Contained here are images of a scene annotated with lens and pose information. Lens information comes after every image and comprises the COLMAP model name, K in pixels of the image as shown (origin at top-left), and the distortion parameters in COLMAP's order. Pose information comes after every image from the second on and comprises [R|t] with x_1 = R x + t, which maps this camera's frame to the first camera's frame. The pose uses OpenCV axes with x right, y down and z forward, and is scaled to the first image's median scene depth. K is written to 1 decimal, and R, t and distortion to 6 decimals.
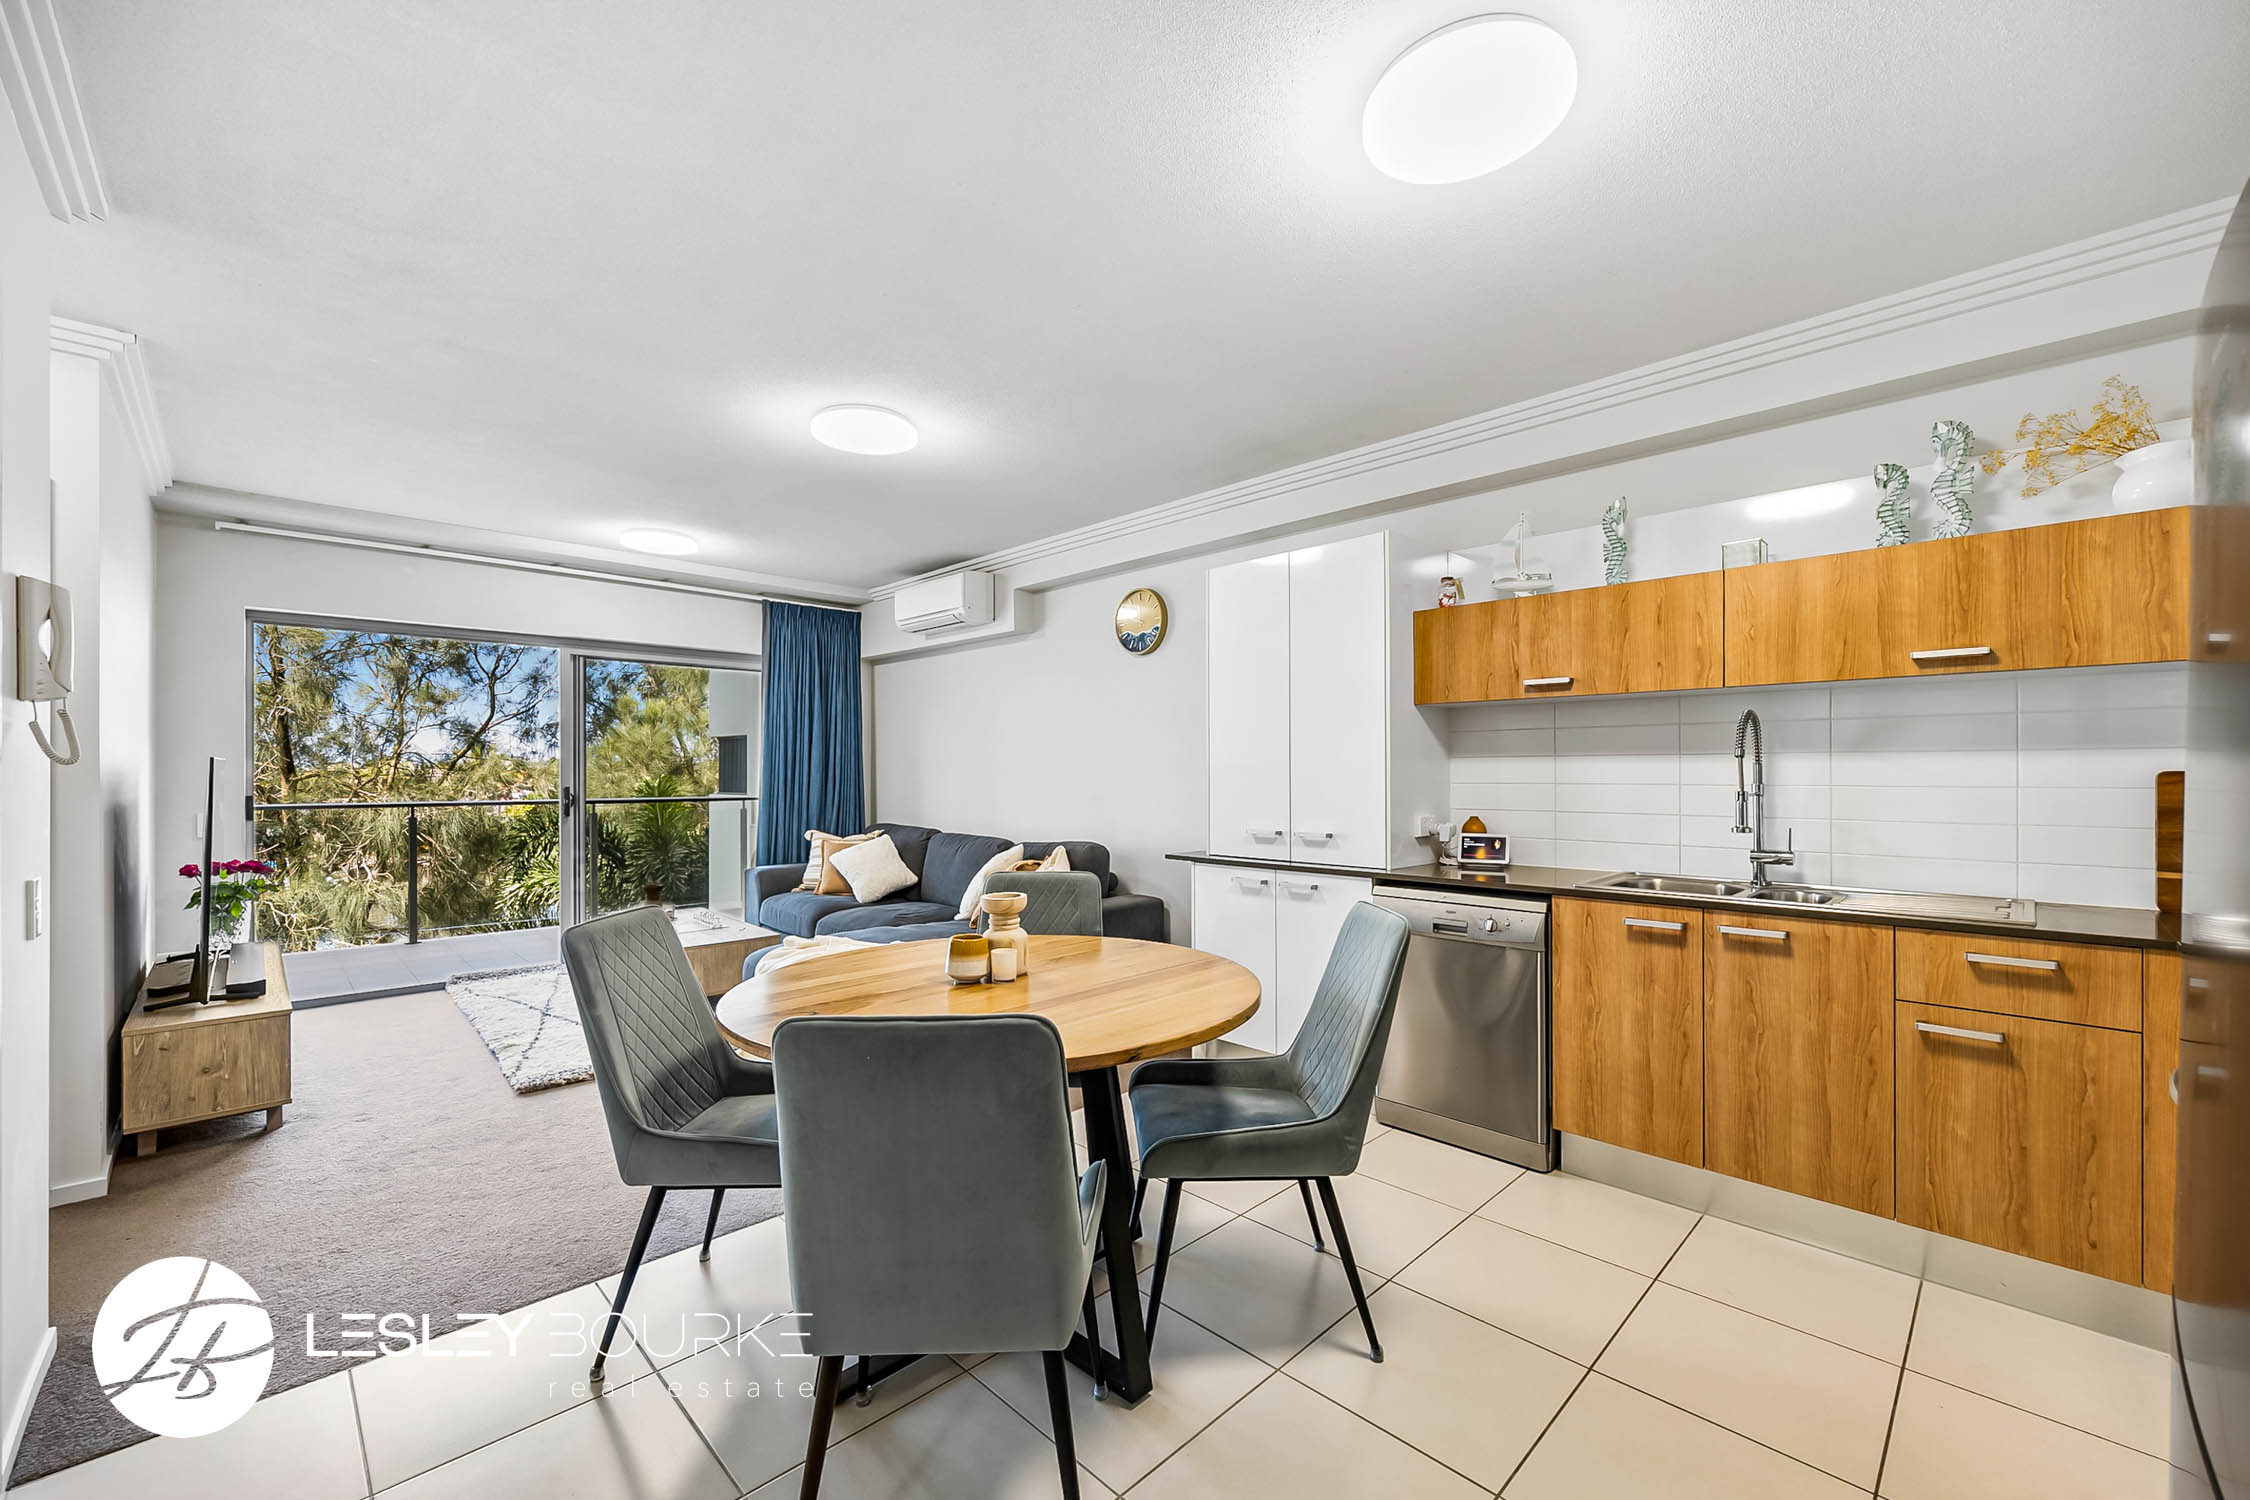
lens RADIAL K [[914.0, 0, 1120.1], [0, 914.0, 774.3], [0, 0, 1]] dist [-0.000597, -0.000084]
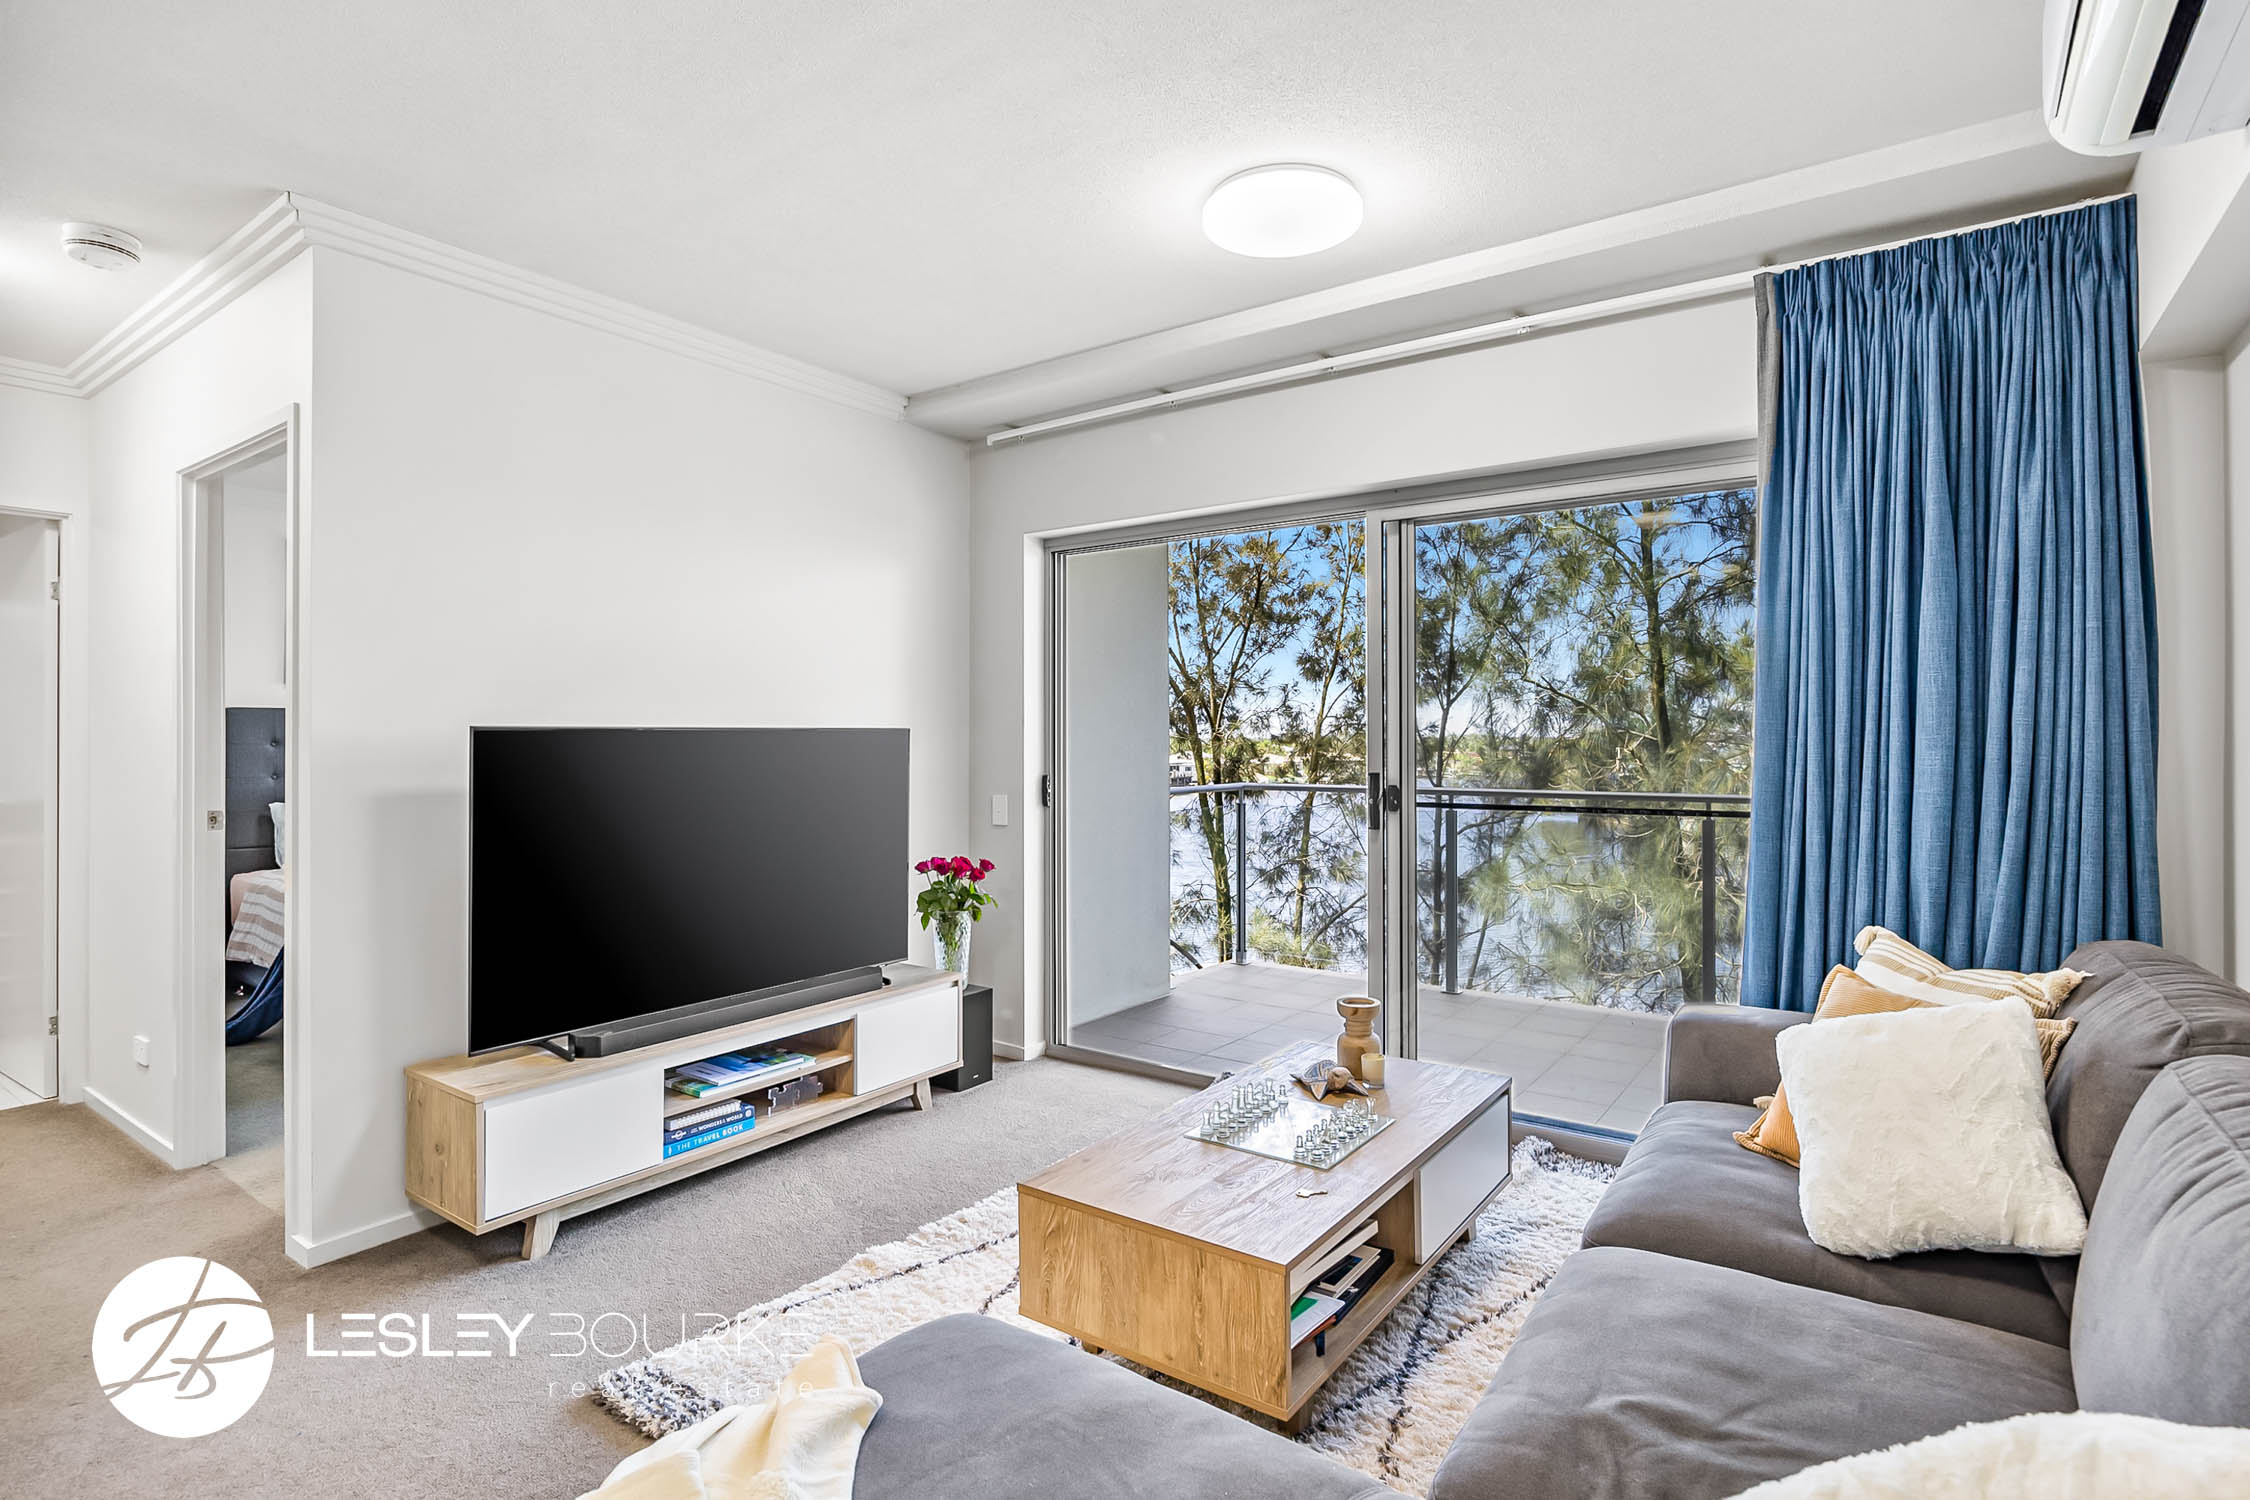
lens RADIAL K [[1091.0, 0, 1127.9], [0, 1091.0, 729.0], [0, 0, 1]] dist [-0.000983, -0.000160]
pose [[0.183701, -0.009471, -0.982937, -0.009410], [-0.002045, 0.999948, -0.010017, -0.004586], [0.982980, 0.003850, 0.183672, 0.707564]]
